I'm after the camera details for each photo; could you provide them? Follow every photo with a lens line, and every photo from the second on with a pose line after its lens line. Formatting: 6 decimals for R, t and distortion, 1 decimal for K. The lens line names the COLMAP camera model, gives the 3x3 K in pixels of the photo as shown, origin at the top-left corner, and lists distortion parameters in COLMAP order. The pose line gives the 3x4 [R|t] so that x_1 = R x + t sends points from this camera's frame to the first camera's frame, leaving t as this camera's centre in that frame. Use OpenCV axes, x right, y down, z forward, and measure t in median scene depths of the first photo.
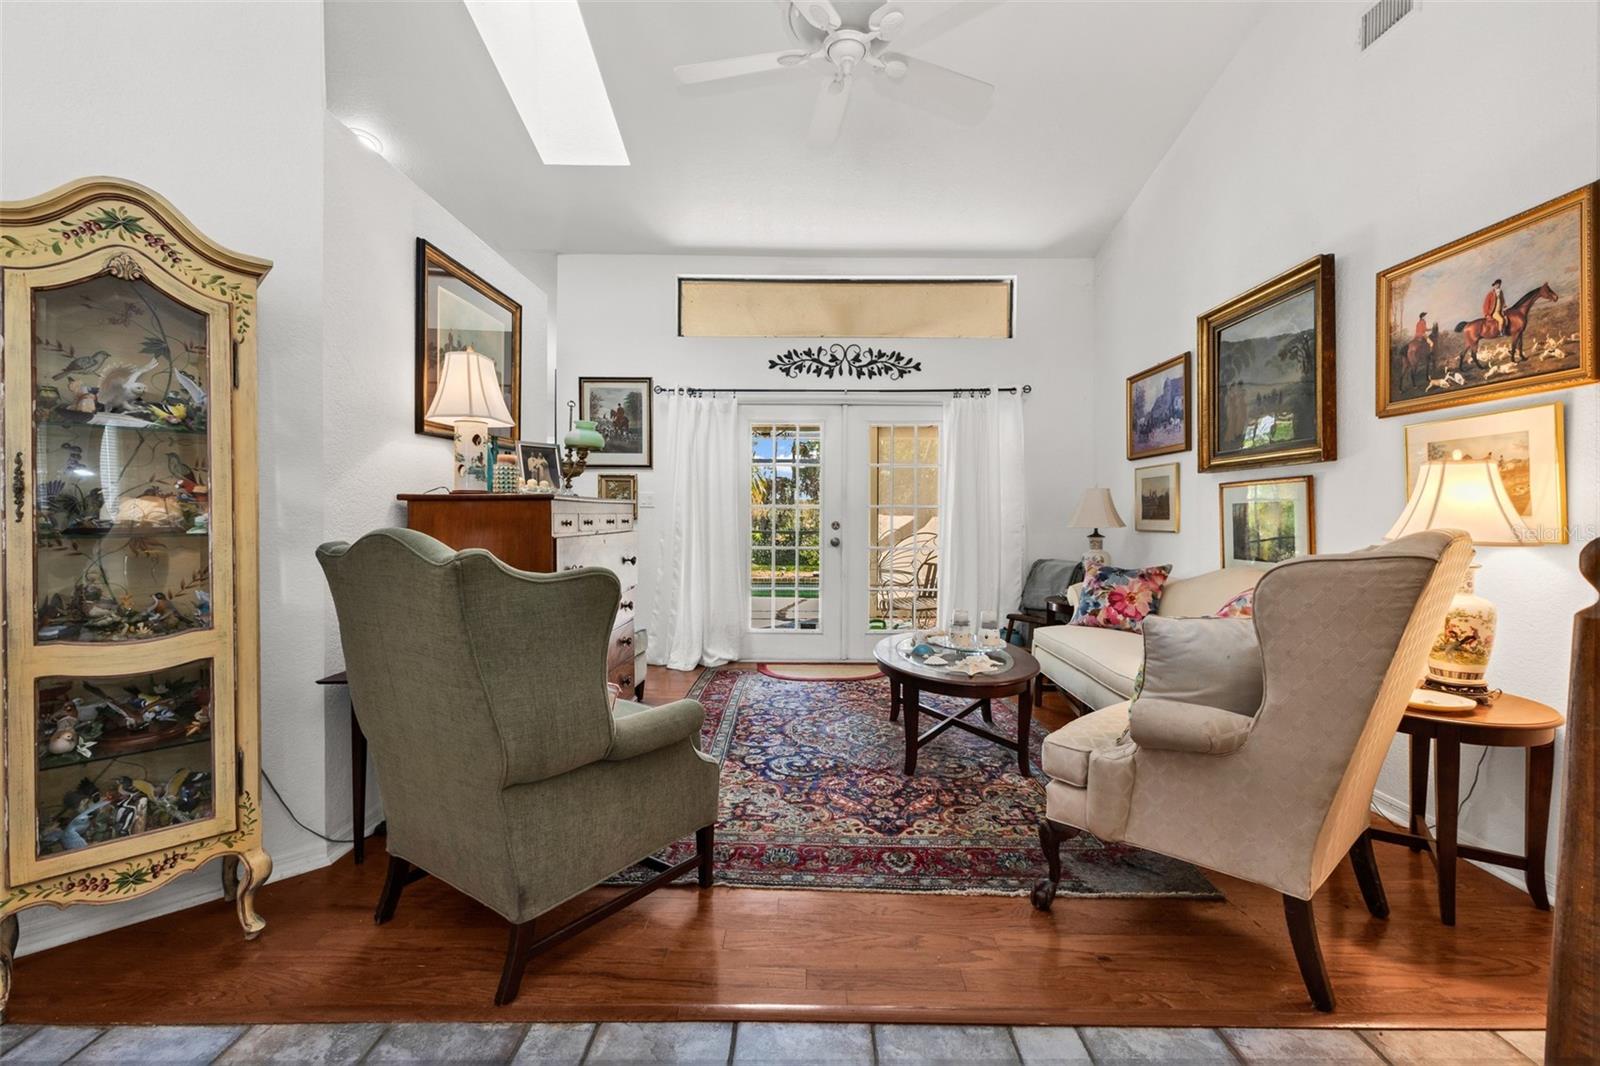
lens RADIAL K [[810.8, 0, 805.6], [0, 810.8, 526.2], [0, 0, 1]] dist [0.005900, 0.000499]
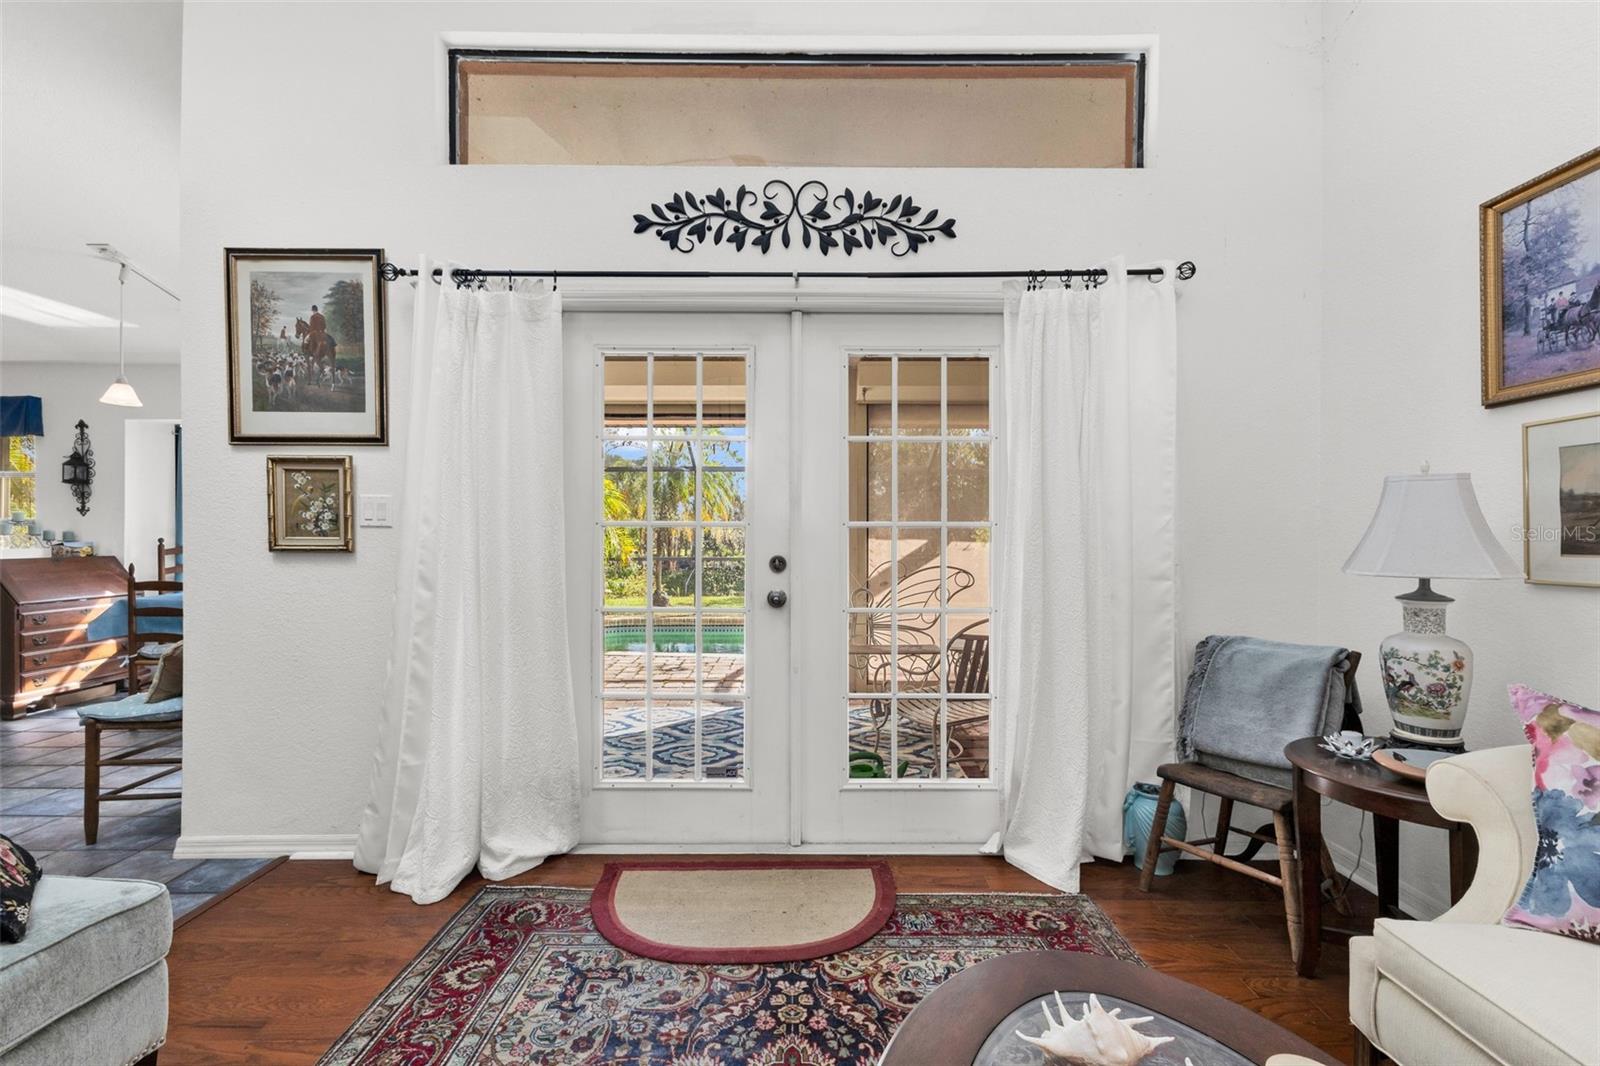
lens RADIAL K [[810.8, 0, 796.1], [0, 810.8, 532.8], [0, 0, 1]] dist [0.005900, 0.000499]
pose [[0.999987, -0.002272, -0.004668, 0.051036], [0.002207, 0.999901, -0.013889, -0.012648], [0.004699, 0.013879, 0.999893, 0.529379]]
